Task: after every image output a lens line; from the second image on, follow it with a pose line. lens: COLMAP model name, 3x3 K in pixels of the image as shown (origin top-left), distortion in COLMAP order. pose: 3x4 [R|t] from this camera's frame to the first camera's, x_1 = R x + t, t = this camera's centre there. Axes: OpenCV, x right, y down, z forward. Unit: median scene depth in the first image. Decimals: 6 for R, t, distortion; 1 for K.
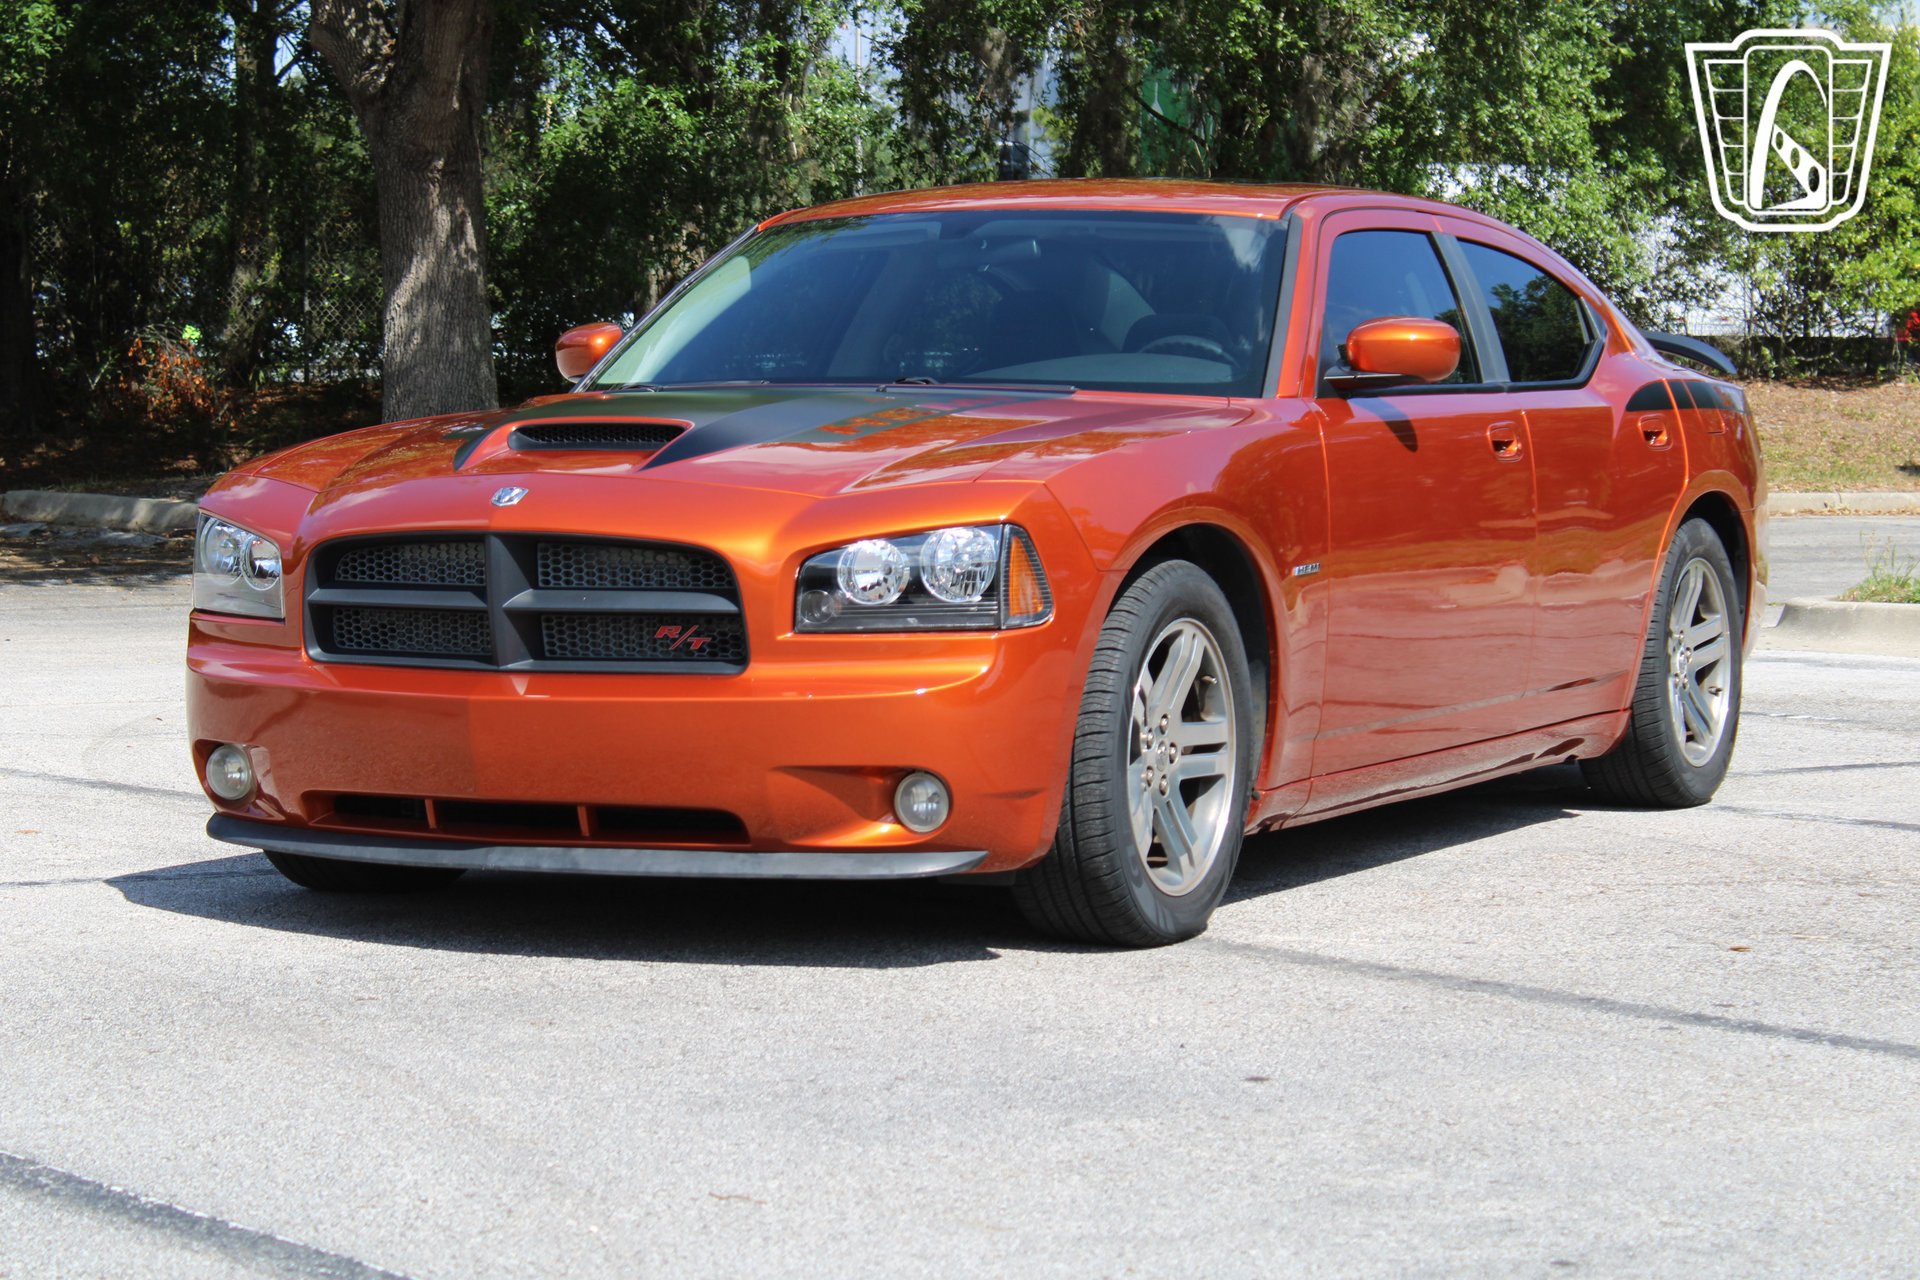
lens RADIAL K [[4457.0, 0, 949.2], [0, 4457.0, 594.3], [0, 0, 1]] dist [0.060623, 0.461579]
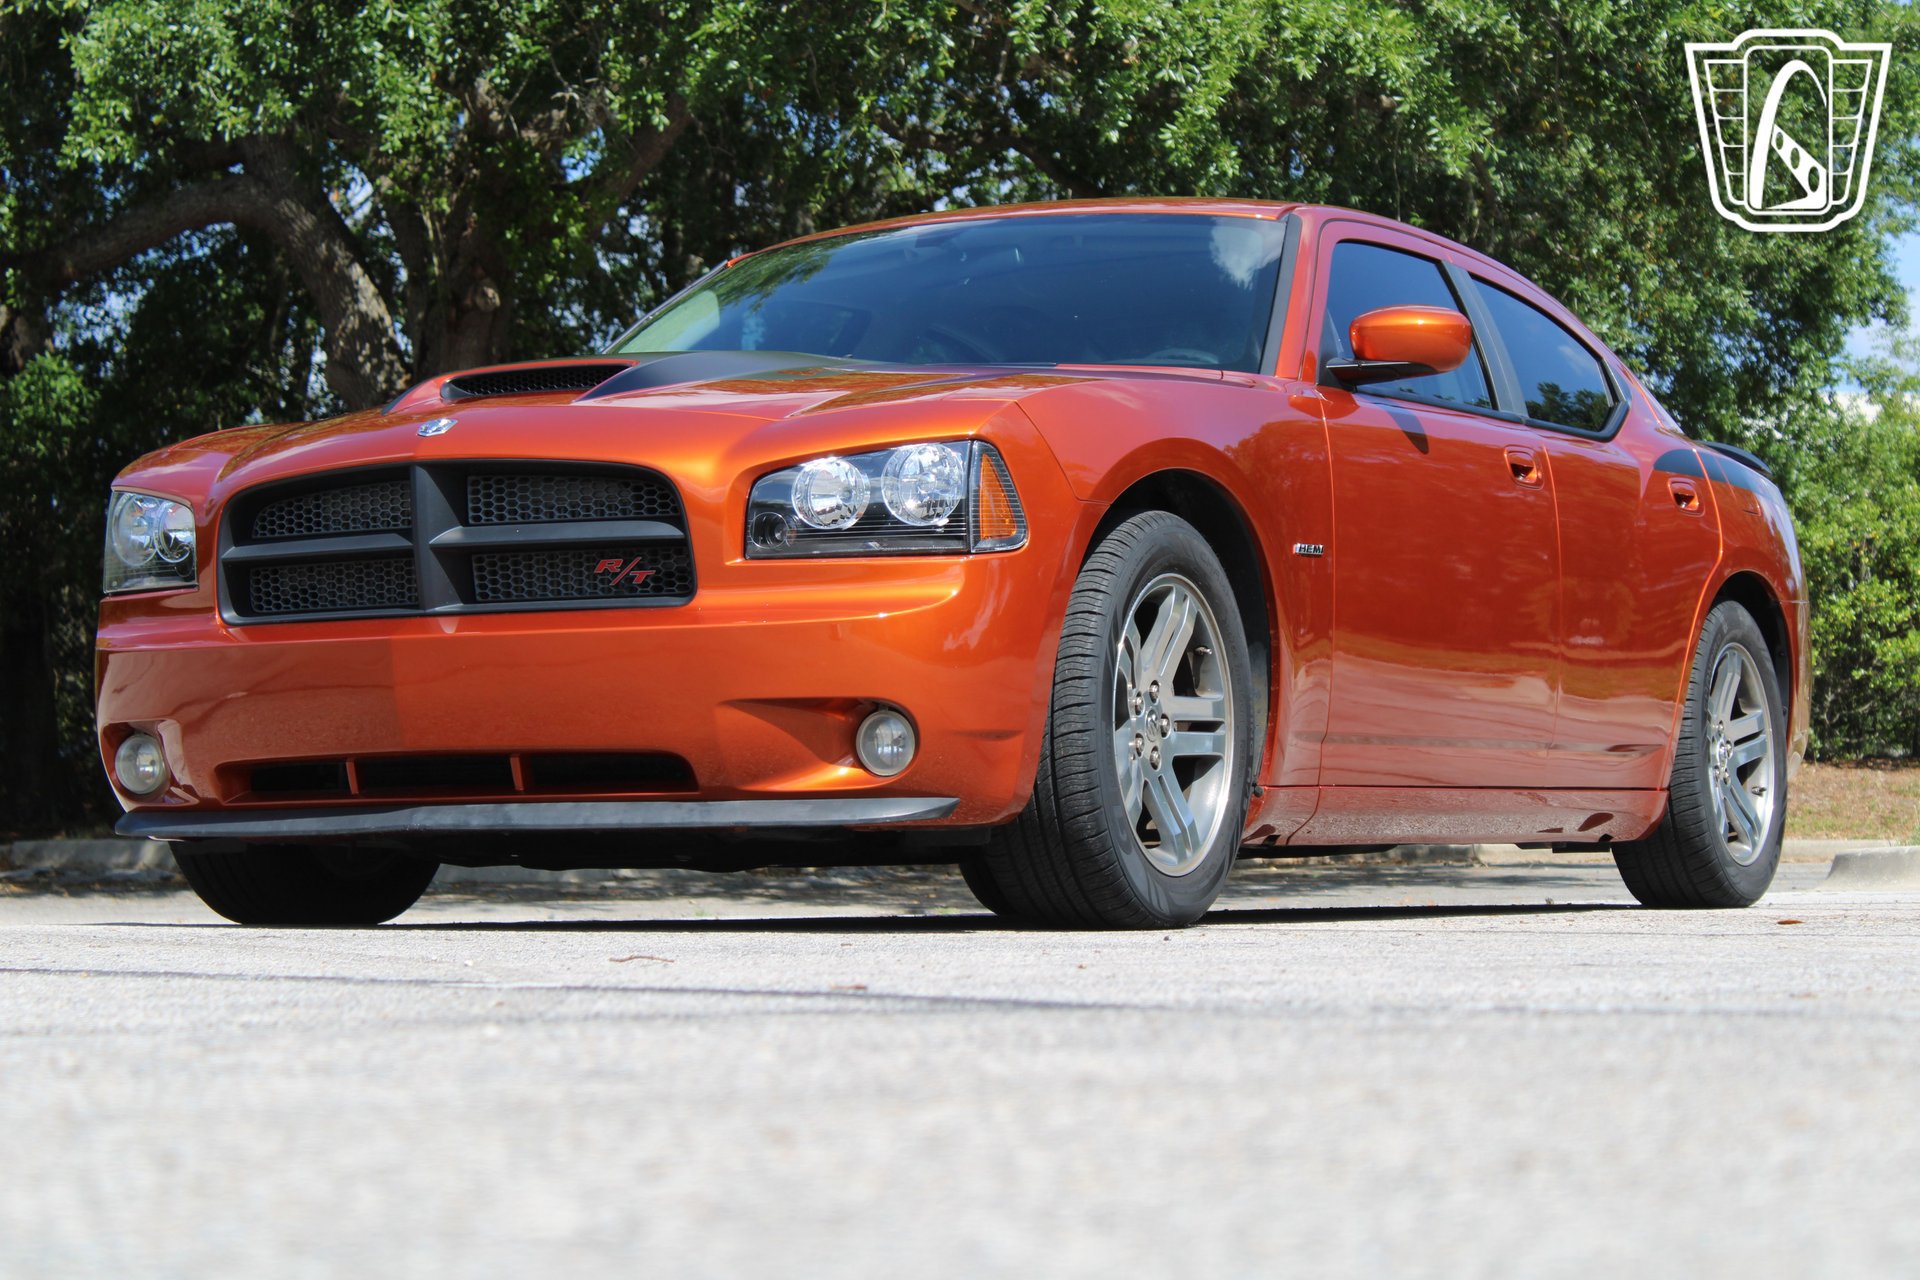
lens RADIAL K [[4457.0, 0, 949.2], [0, 4457.0, 594.3], [0, 0, 1]] dist [0.060623, 0.461579]
pose [[0.999891, -0.011485, -0.009322, 0.014681], [0.010443, 0.994412, -0.105049, 0.105248], [0.010476, 0.104940, 0.994423, 0.083635]]
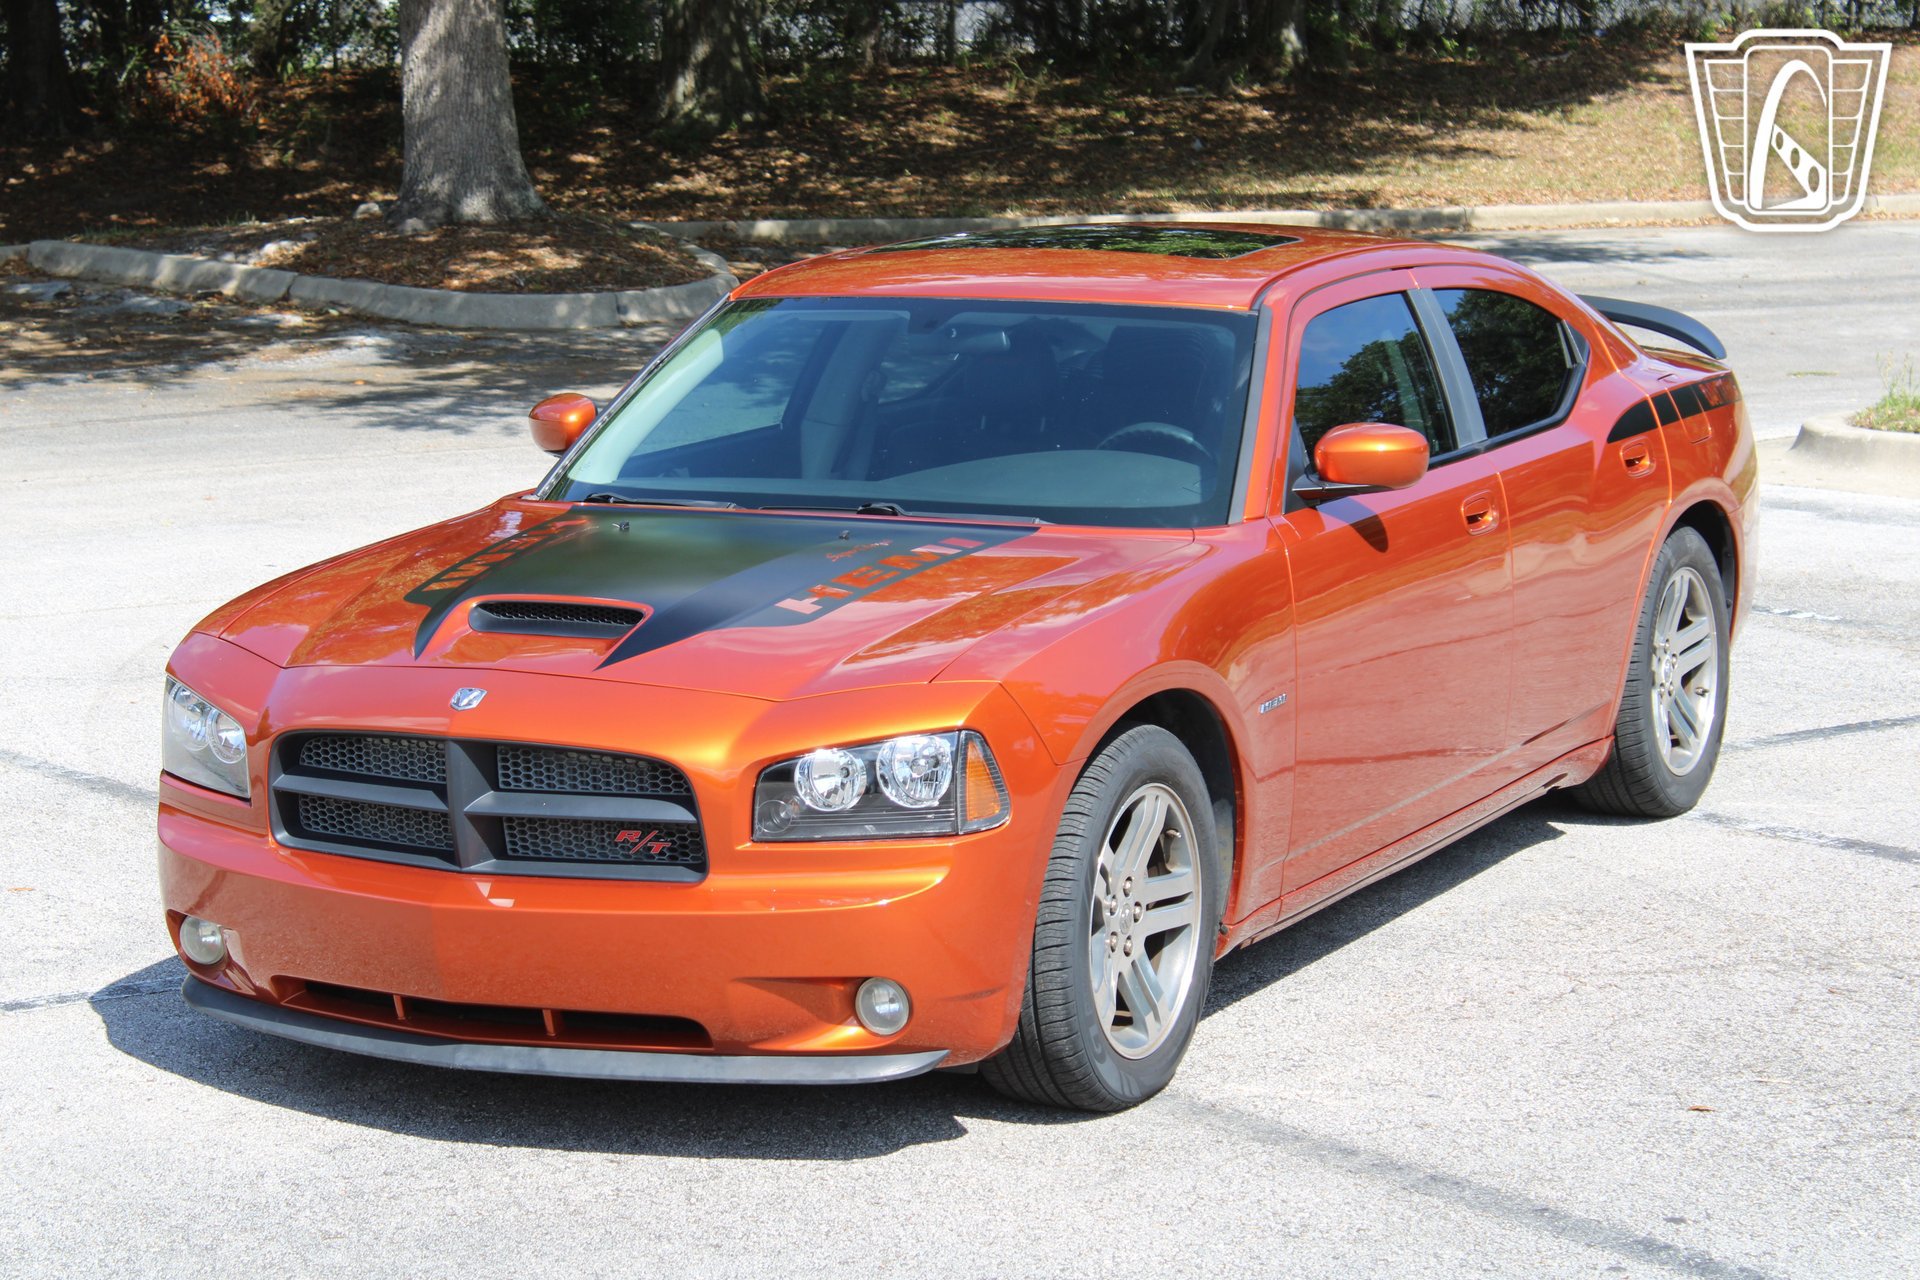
lens RADIAL K [[4457.0, 0, 949.2], [0, 4457.0, 594.3], [0, 0, 1]] dist [0.060623, 0.461579]
pose [[0.999816, -0.014195, -0.012882, 0.021766], [0.015337, 0.995517, 0.093332, -0.130930], [0.011499, -0.093512, 0.995552, 0.004421]]
